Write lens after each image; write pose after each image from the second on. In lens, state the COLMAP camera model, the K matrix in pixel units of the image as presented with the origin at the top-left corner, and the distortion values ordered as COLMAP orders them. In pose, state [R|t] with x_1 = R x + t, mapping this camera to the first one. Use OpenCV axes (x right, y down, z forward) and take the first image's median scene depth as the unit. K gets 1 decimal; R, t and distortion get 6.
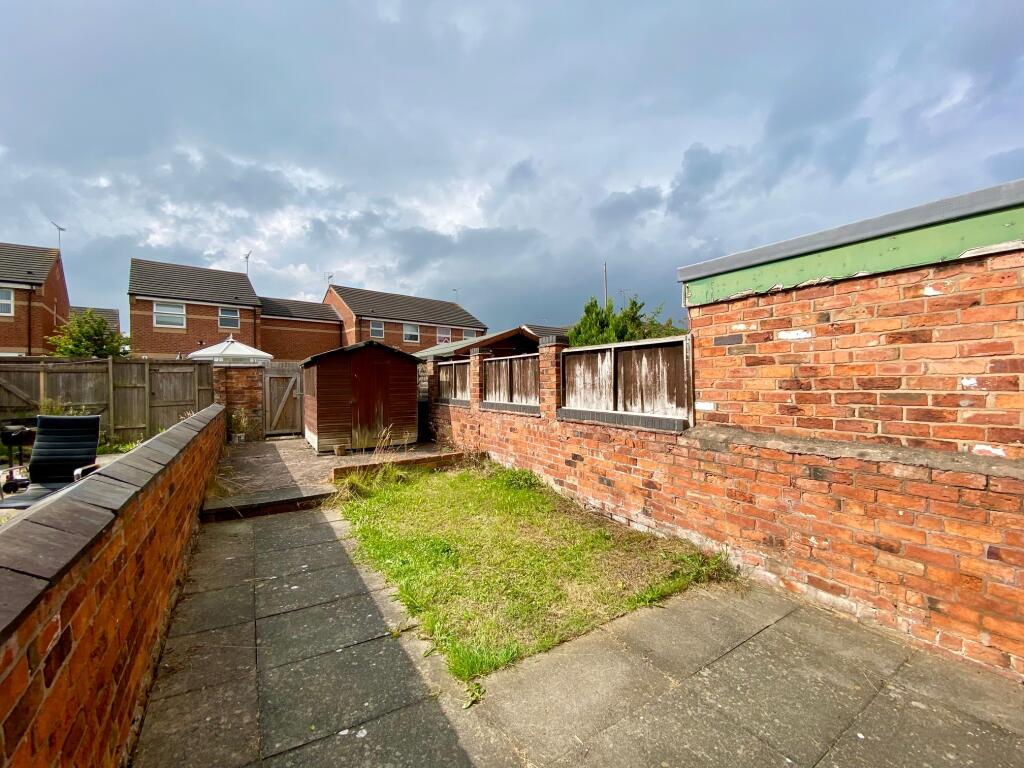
lens RADIAL K [[419.4, 0, 512.9], [0, 419.4, 385.0], [0, 0, 1]] dist [0.016679, -0.001720]
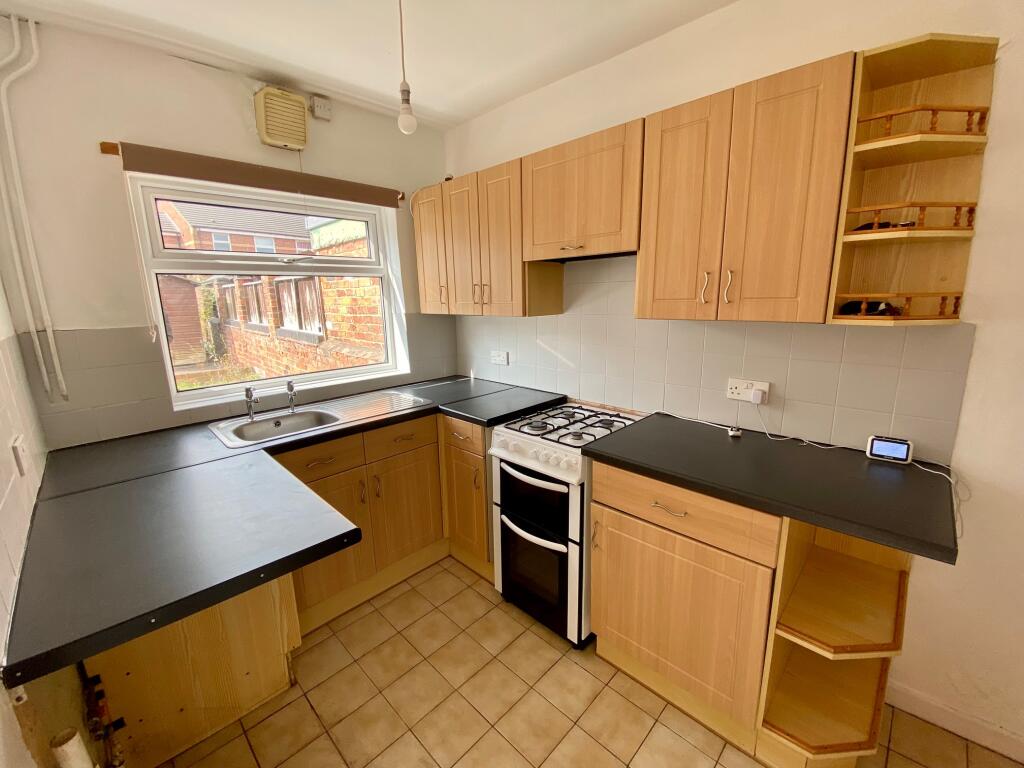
lens RADIAL K [[419.4, 0, 511.9], [0, 419.4, 380.1], [0, 0, 1]] dist [0.016679, -0.001720]
pose [[0.981250, -0.055950, 0.184441, 0.448793], [0.019702, 0.981044, 0.192780, -0.015540], [-0.191731, -0.185532, 0.963752, -0.268447]]
